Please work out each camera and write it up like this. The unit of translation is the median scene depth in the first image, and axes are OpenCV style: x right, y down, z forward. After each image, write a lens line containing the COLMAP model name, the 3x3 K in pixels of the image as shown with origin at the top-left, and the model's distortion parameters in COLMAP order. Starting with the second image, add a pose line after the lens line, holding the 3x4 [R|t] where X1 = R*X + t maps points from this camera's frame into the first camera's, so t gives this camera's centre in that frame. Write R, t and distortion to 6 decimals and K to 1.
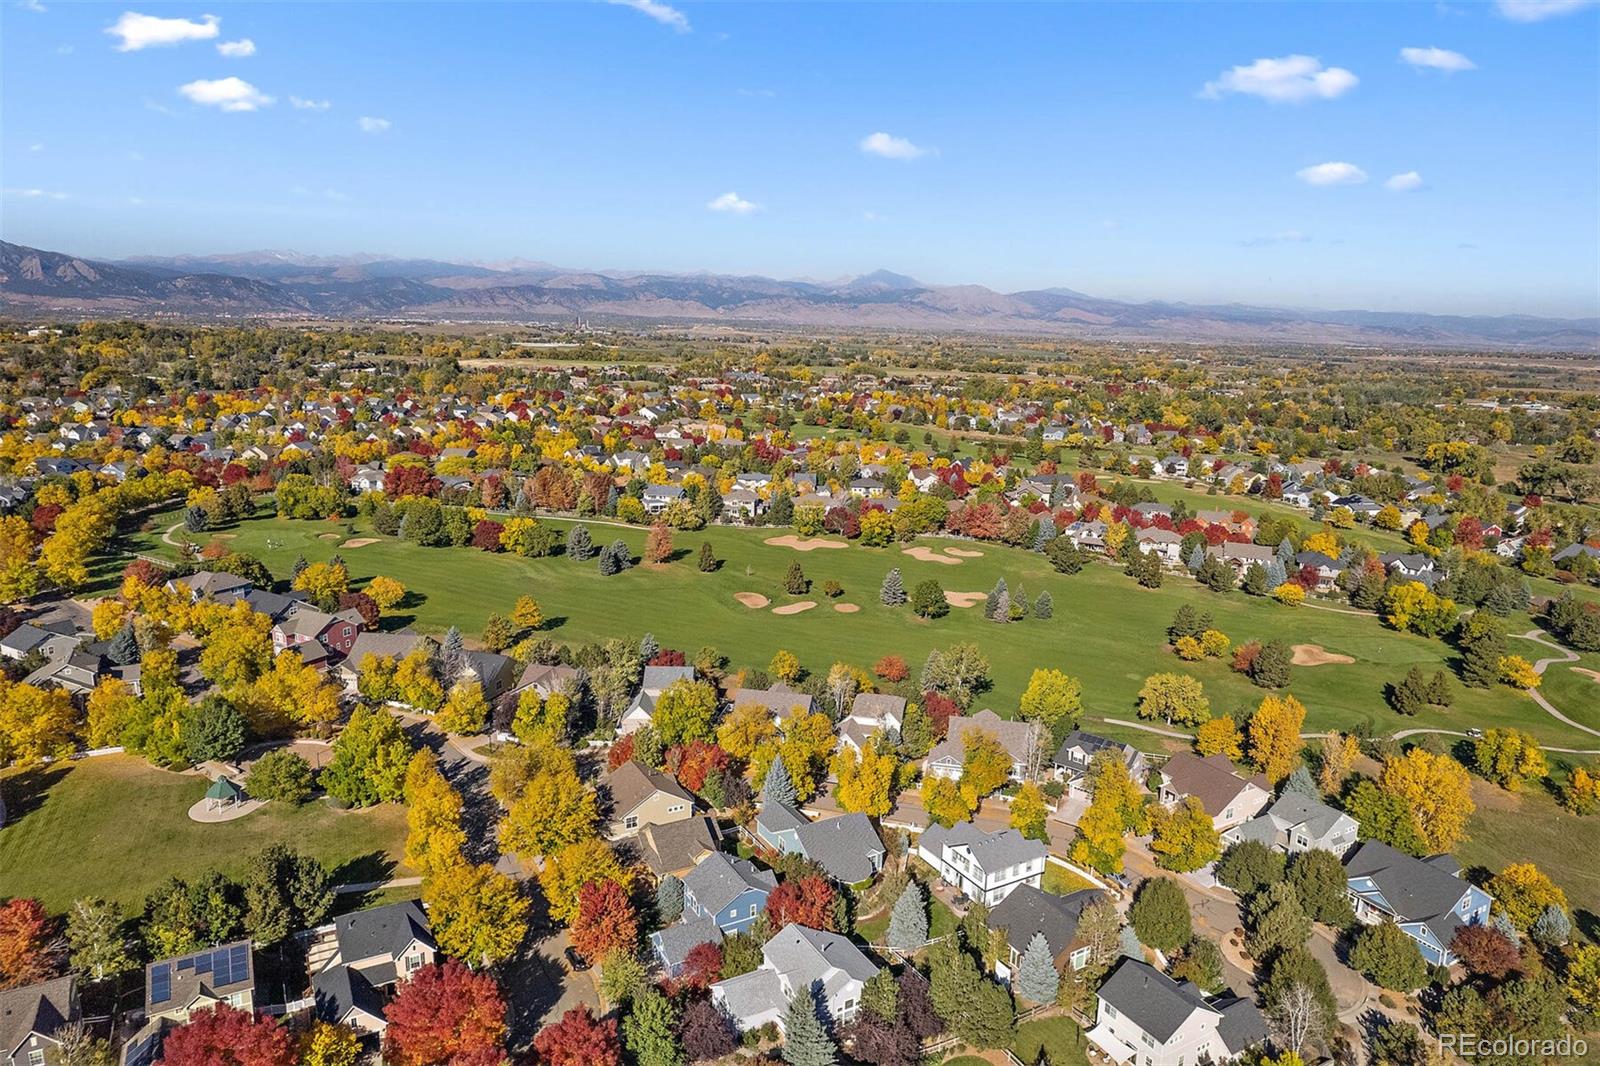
lens RADIAL K [[1028.8, 0, 802.7], [0, 1028.8, 528.1], [0, 0, 1]] dist [-0.077564, 0.068881]
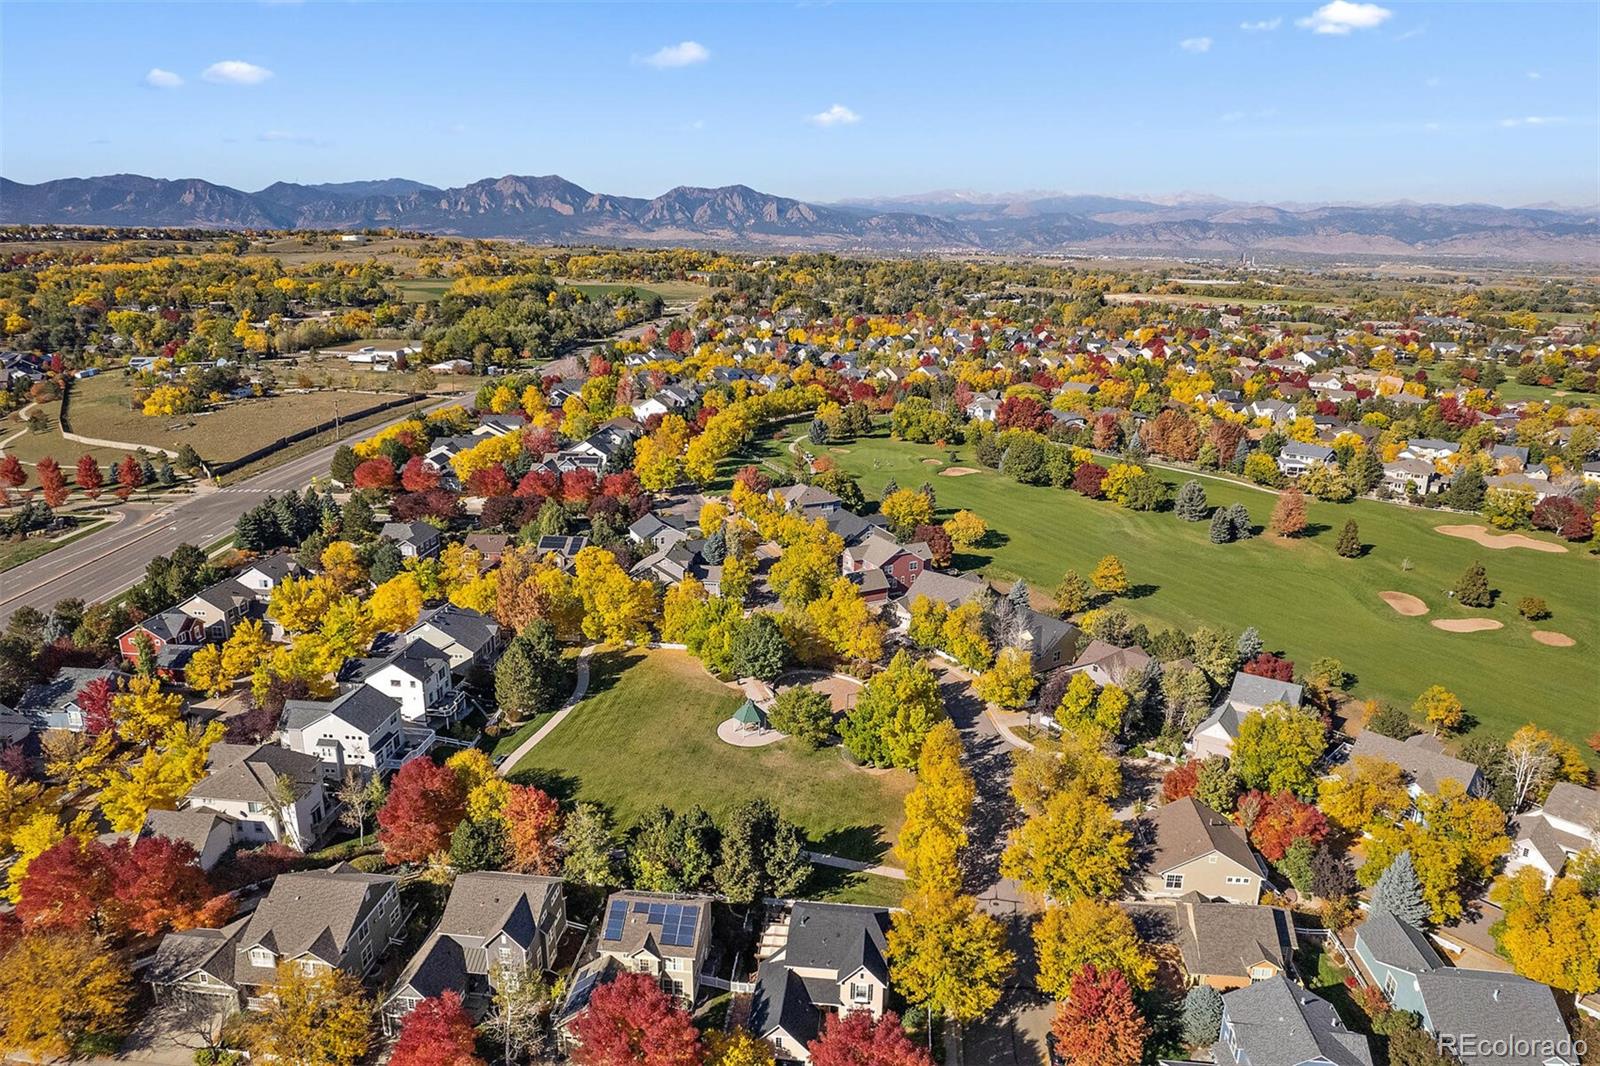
lens RADIAL K [[1028.8, 0, 795.2], [0, 1028.8, 529.3], [0, 0, 1]] dist [-0.077564, 0.068881]
pose [[0.815976, 0.142164, -0.560333, -0.008123], [-0.107810, 0.989708, 0.094106, -0.010224], [0.567944, -0.016378, 0.822904, 0.158427]]
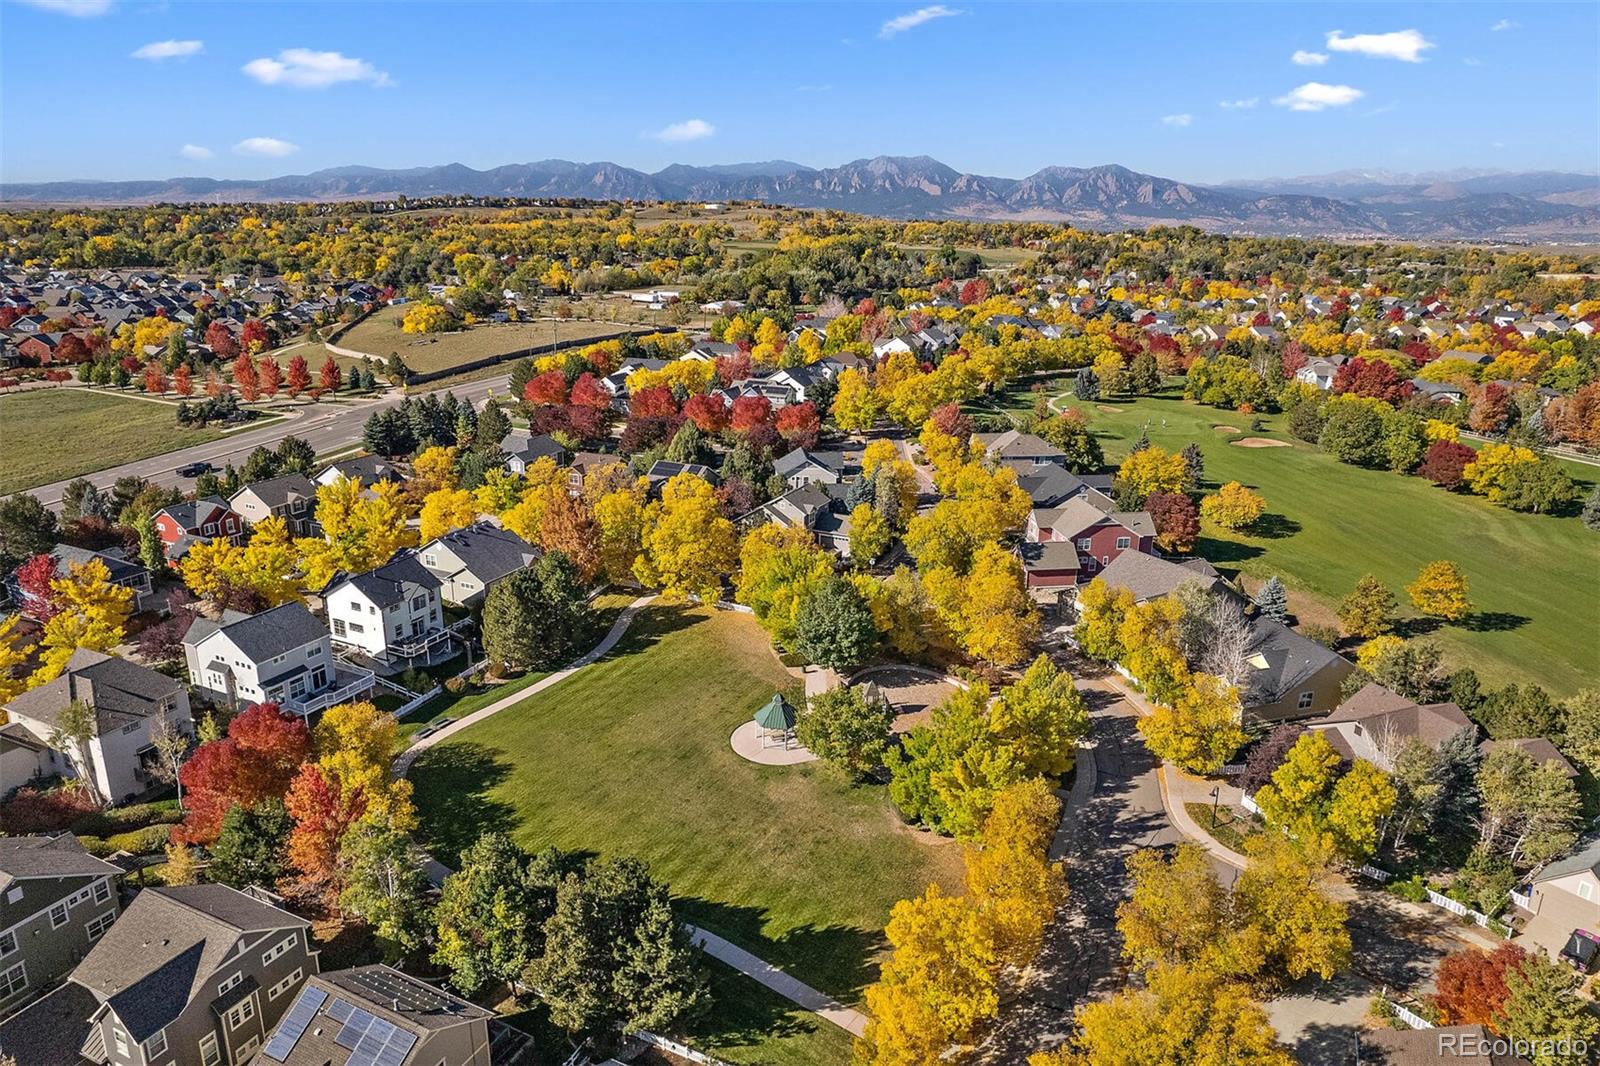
lens RADIAL K [[1028.8, 0, 789.8], [0, 1028.8, 528.6], [0, 0, 1]] dist [-0.077564, 0.068881]
pose [[0.572453, 0.222411, -0.789196, -0.048642], [-0.163436, 0.974145, 0.155983, 0.024828], [0.803484, 0.039690, 0.594002, 0.443260]]
